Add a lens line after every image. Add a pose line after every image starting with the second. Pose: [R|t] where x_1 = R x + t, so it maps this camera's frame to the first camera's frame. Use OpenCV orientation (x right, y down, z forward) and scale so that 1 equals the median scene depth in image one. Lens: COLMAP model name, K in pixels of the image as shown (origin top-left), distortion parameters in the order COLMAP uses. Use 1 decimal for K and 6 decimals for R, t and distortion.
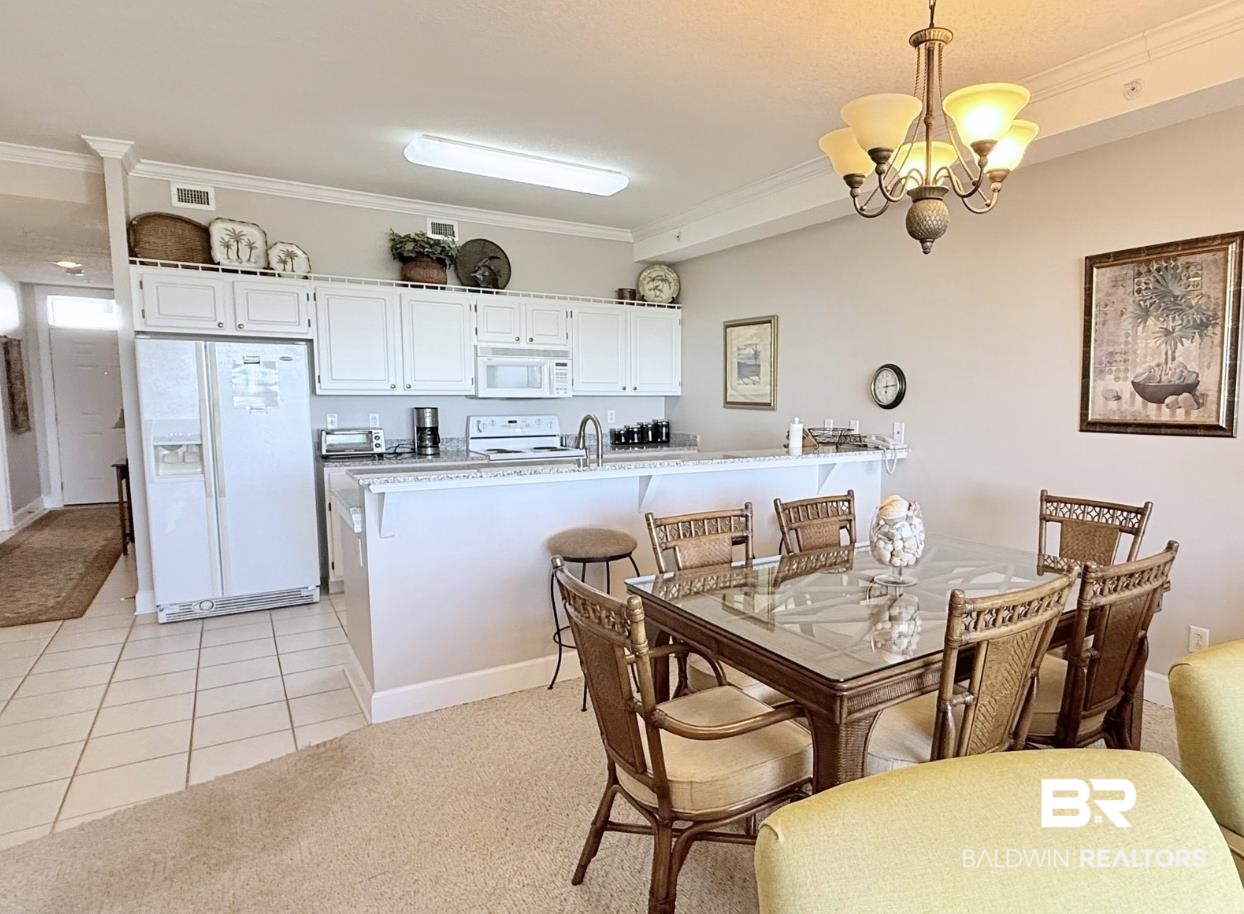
lens RADIAL K [[729.0, 0, 744.7], [0, 729.0, 470.6], [0, 0, 1]] dist [0.001345, -0.001150]
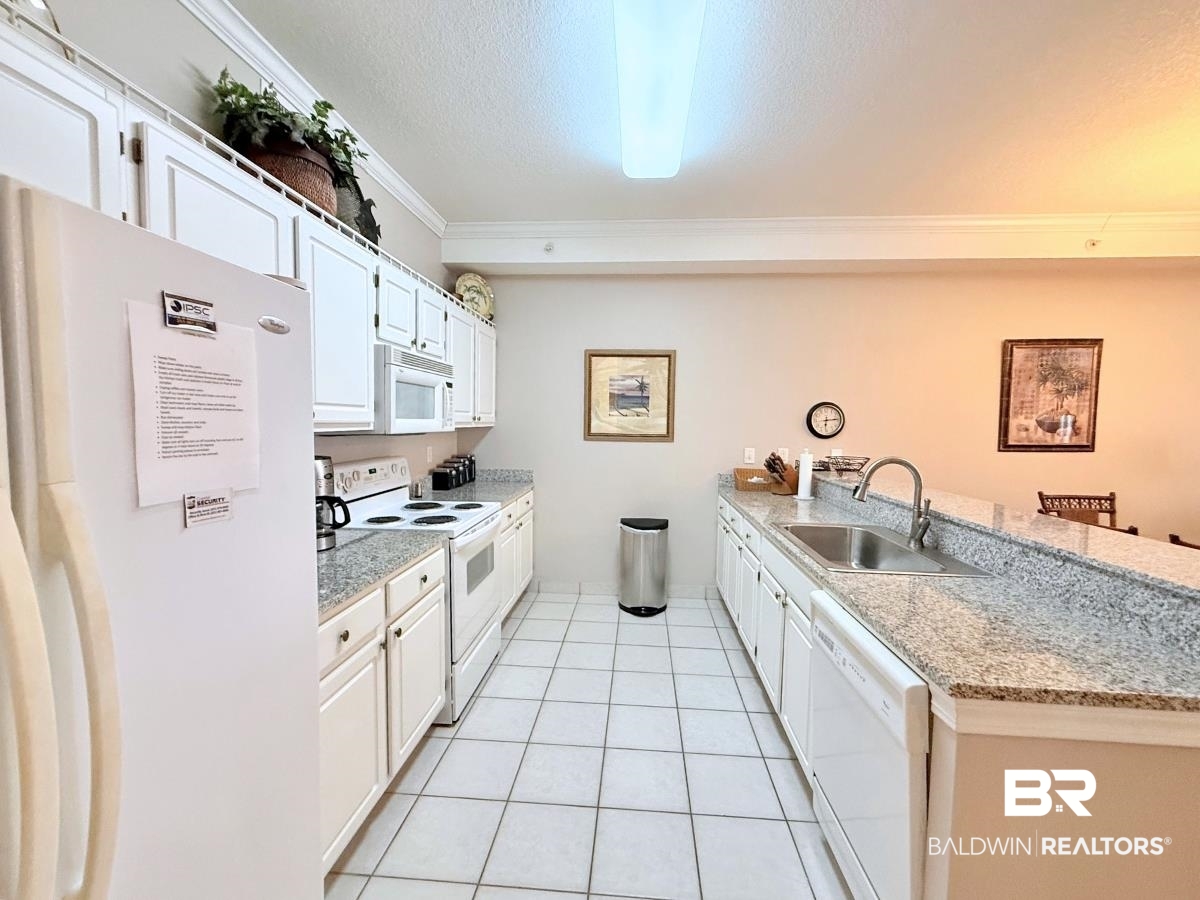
lens RADIAL K [[501.7, 0, 604.4], [0, 501.7, 453.4], [0, 0, 1]] dist [-0.000496, -0.000106]
pose [[0.632852, -0.048979, 0.772722, -0.633944], [0.076823, 0.997045, 0.000281, -0.080893], [-0.770452, 0.059185, 0.634745, 0.688601]]
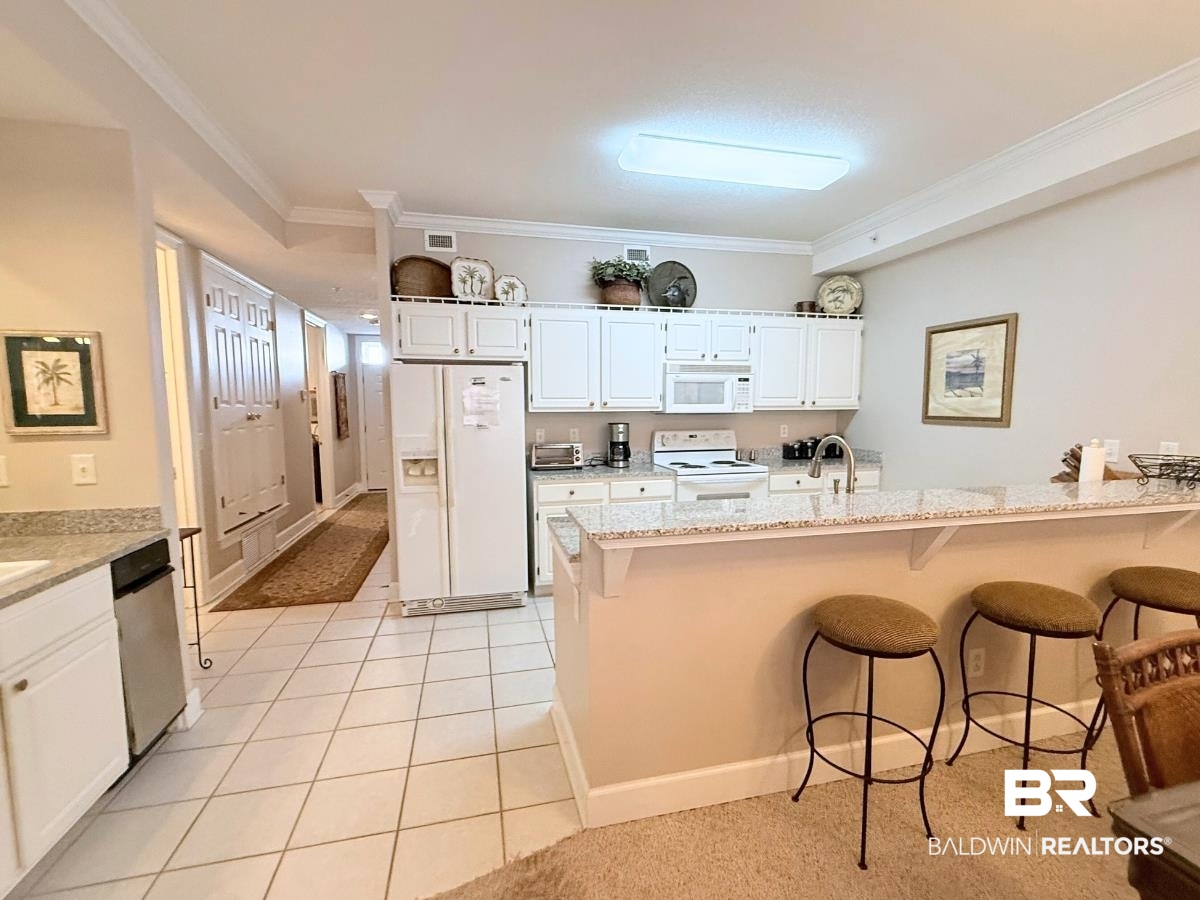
lens RADIAL K [[554.6, 0, 615.6], [0, 554.6, 463.3], [0, 0, 1]] dist [-0.001671, -0.000007]
pose [[0.934793, 0.026367, -0.354213, -0.169815], [-0.027487, 0.999620, 0.001870, -0.032621], [0.354127, 0.007988, 0.935163, 0.269598]]
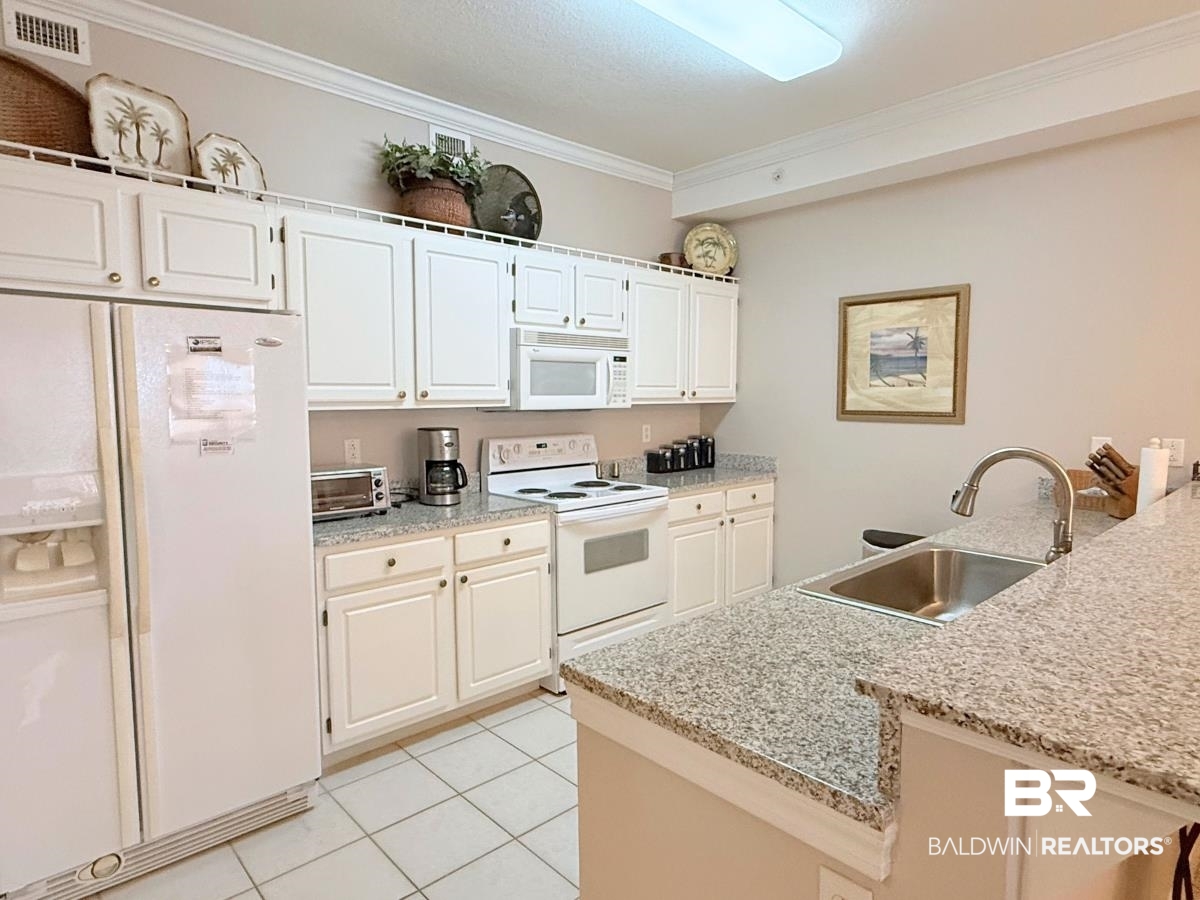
lens RADIAL K [[690.5, 0, 604.7], [0, 690.5, 449.7], [0, 0, 1]] dist [-0.000474, -0.000649]
pose [[0.990172, -0.021965, 0.138117, -0.420389], [0.025886, 0.999309, -0.026662, -0.054661], [-0.137436, 0.029976, 0.990057, 0.450133]]
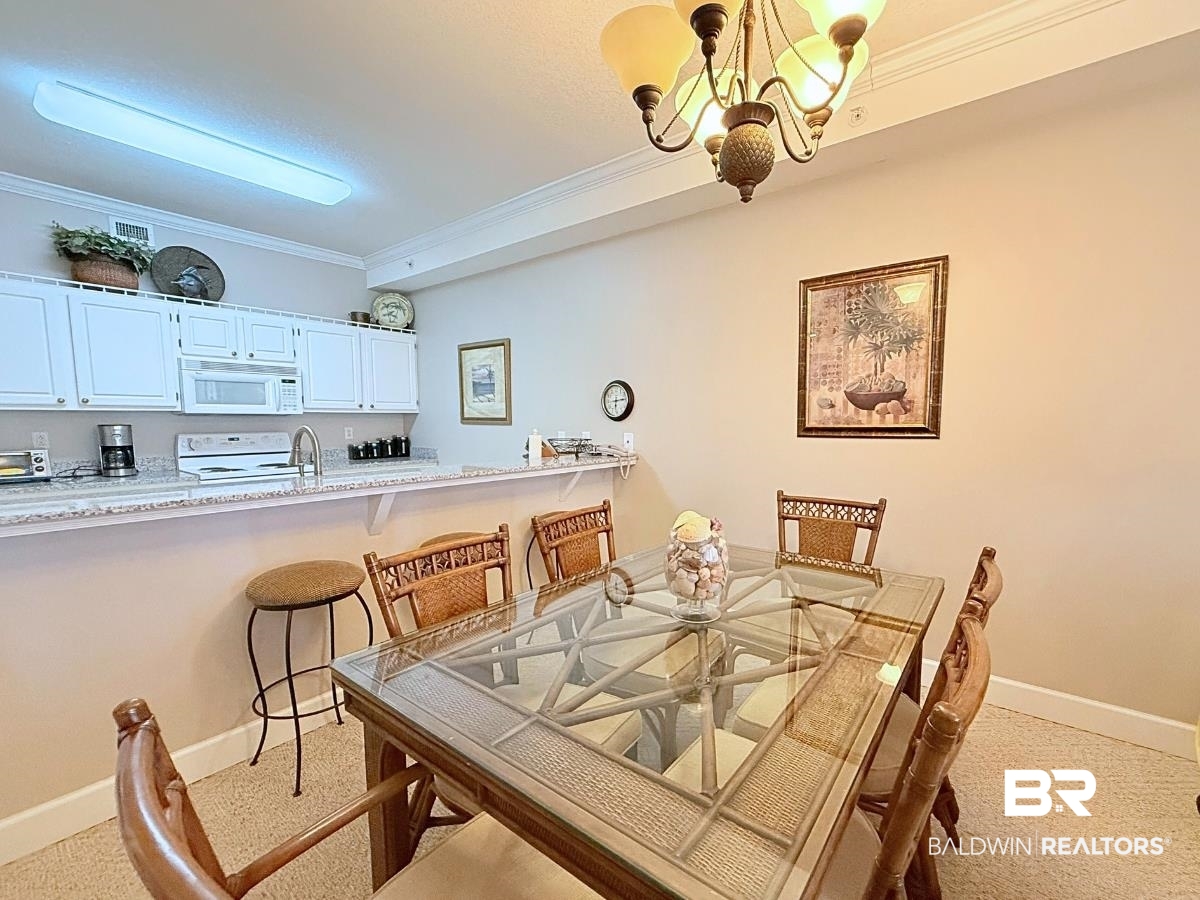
lens RADIAL K [[508.0, 0, 632.3], [0, 508.0, 469.7], [0, 0, 1]] dist [0.000296, 0.000017]
pose [[0.954046, -0.035047, 0.297604, -0.015081], [0.036477, 0.999334, 0.000749, -0.008607], [-0.297432, 0.010141, 0.954689, 0.229797]]
